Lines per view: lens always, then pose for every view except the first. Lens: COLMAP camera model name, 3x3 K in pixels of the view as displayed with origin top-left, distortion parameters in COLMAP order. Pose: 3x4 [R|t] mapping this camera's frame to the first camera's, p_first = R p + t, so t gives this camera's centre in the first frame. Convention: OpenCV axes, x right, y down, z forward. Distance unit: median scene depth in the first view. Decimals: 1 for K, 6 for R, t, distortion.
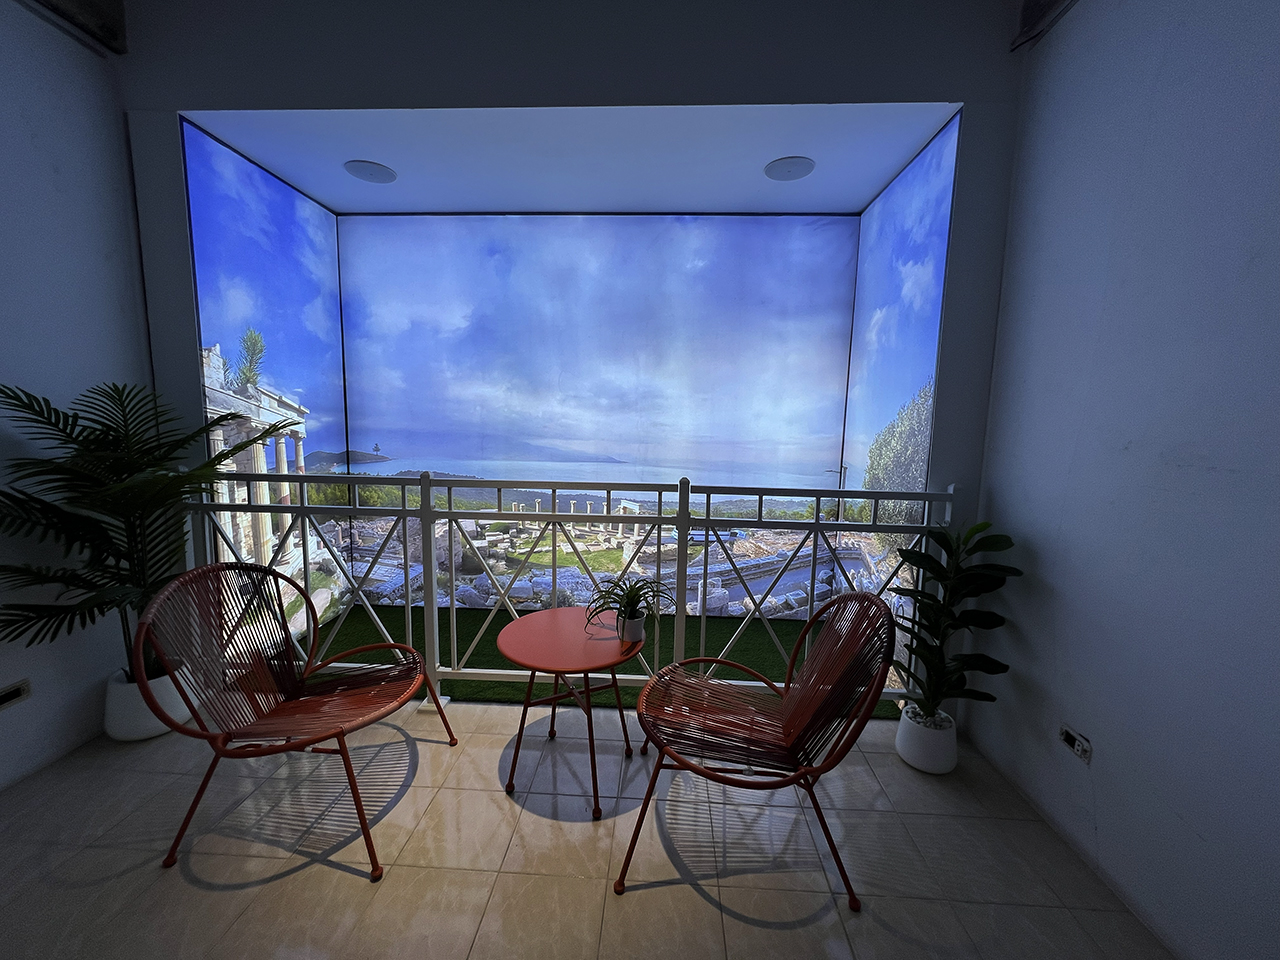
lens RADIAL K [[510.1, 0, 640.2], [0, 510.1, 485.4], [0, 0, 1]] dist [-0.000208, 0.000126]
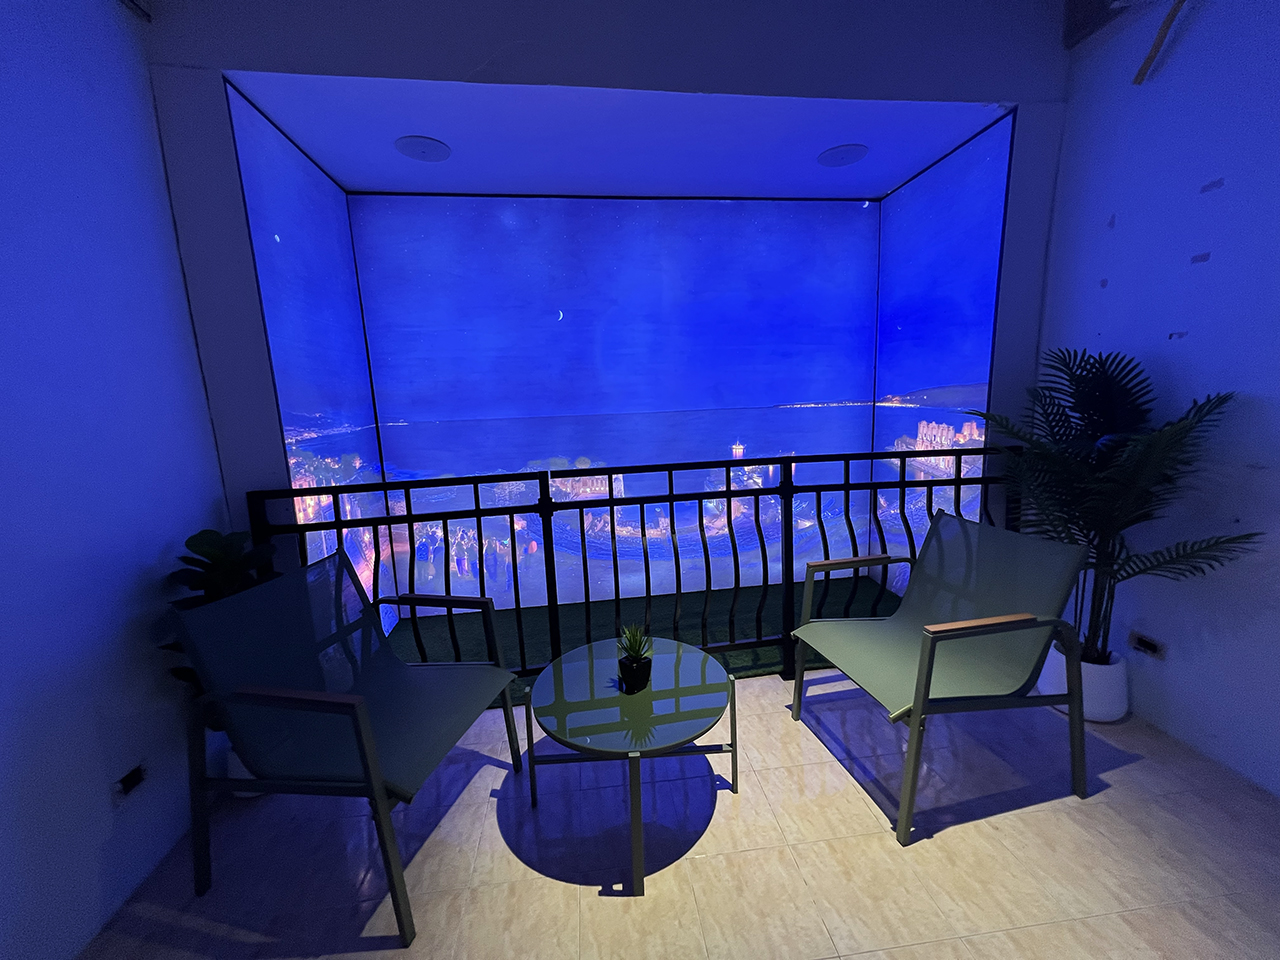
lens RADIAL K [[510.1, 0, 653.3], [0, 510.1, 480.4], [0, 0, 1]] dist [-0.000208, 0.000126]
pose [[0.976876, -0.093836, 0.192117, -0.380296], [0.089591, 0.995506, 0.030684, -0.009110], [-0.194133, -0.012763, 0.980892, 0.009957]]
